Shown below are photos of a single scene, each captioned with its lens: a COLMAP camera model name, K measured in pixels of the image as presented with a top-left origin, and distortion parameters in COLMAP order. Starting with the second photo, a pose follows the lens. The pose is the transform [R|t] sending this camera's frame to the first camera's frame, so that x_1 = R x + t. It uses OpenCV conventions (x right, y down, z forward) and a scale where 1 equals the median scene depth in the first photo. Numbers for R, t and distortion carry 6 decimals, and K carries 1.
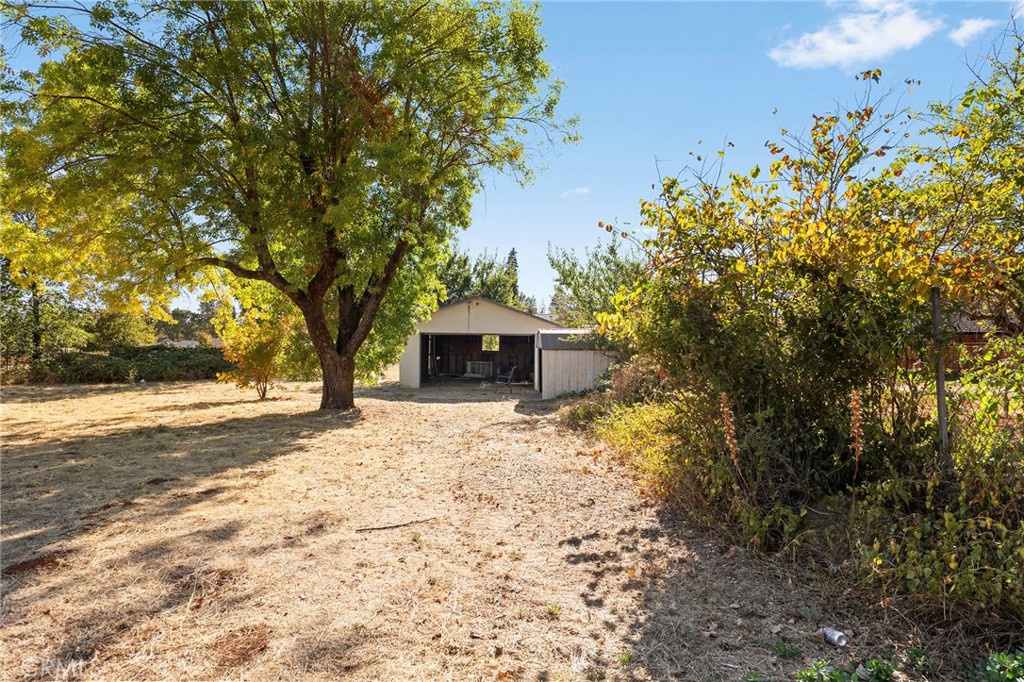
lens RADIAL K [[551.2, 0, 512.0], [0, 551.2, 341.0], [0, 0, 1]] dist [-0.000058, -0.000009]
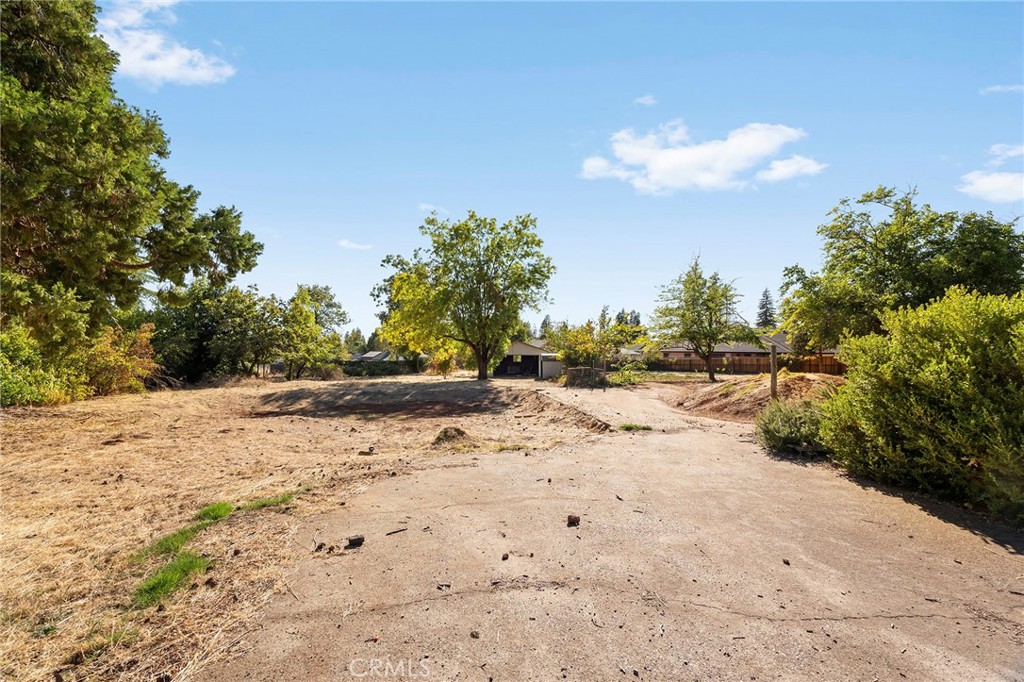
lens RADIAL K [[464.4, 0, 510.5], [0, 464.4, 355.6], [0, 0, 1]] dist [-0.002600, 0.000144]
pose [[0.999967, -0.000512, 0.008155, -0.123545], [0.000461, 0.999980, 0.006268, -0.027072], [-0.008158, -0.006264, 0.999947, -1.323271]]
